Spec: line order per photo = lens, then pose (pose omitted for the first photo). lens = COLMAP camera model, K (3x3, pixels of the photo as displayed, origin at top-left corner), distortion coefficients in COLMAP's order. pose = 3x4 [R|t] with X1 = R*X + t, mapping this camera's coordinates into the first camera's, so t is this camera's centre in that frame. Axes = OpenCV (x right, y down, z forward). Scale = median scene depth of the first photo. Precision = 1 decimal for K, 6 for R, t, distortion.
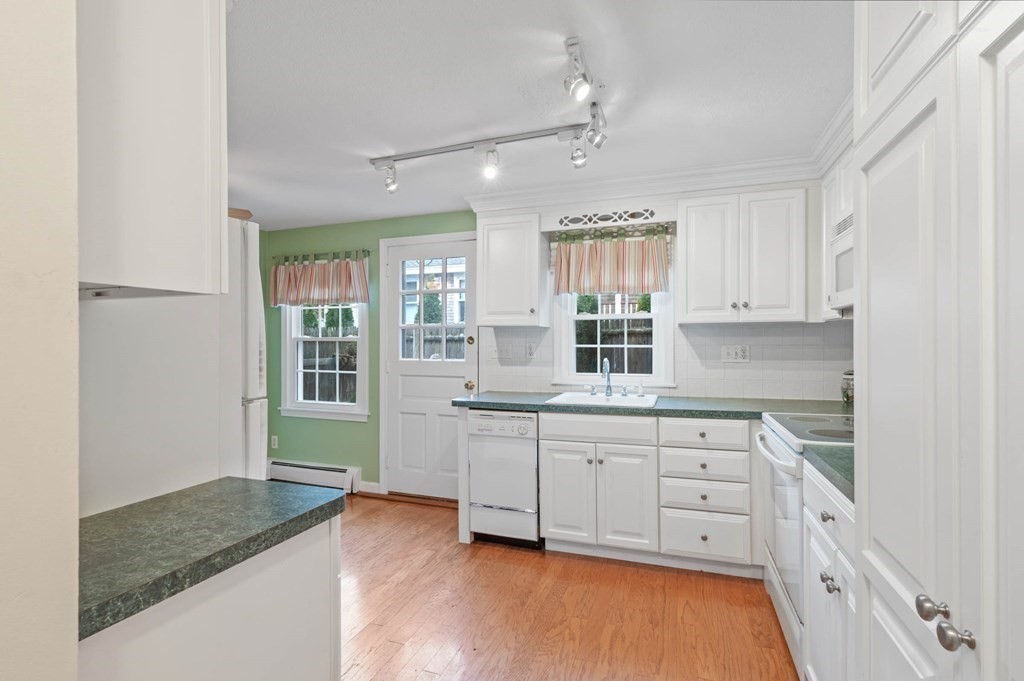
lens RADIAL K [[483.1, 0, 501.5], [0, 483.1, 342.9], [0, 0, 1]] dist [-0.004356, -0.001818]
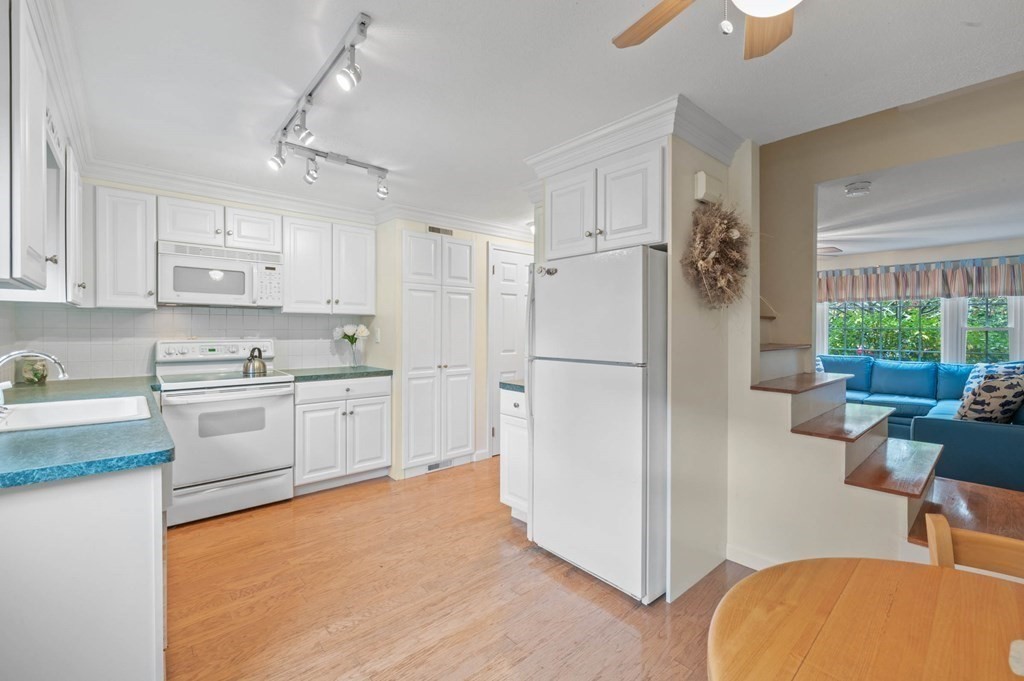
lens RADIAL K [[433.1, 0, 520.7], [0, 433.1, 329.3], [0, 0, 1]] dist [-0.007605, -0.000801]
pose [[-0.885876, -0.003304, 0.463911, -0.564569], [-0.002832, 0.999995, 0.001714, 0.002350], [-0.463914, 0.000205, -0.885880, 1.150025]]
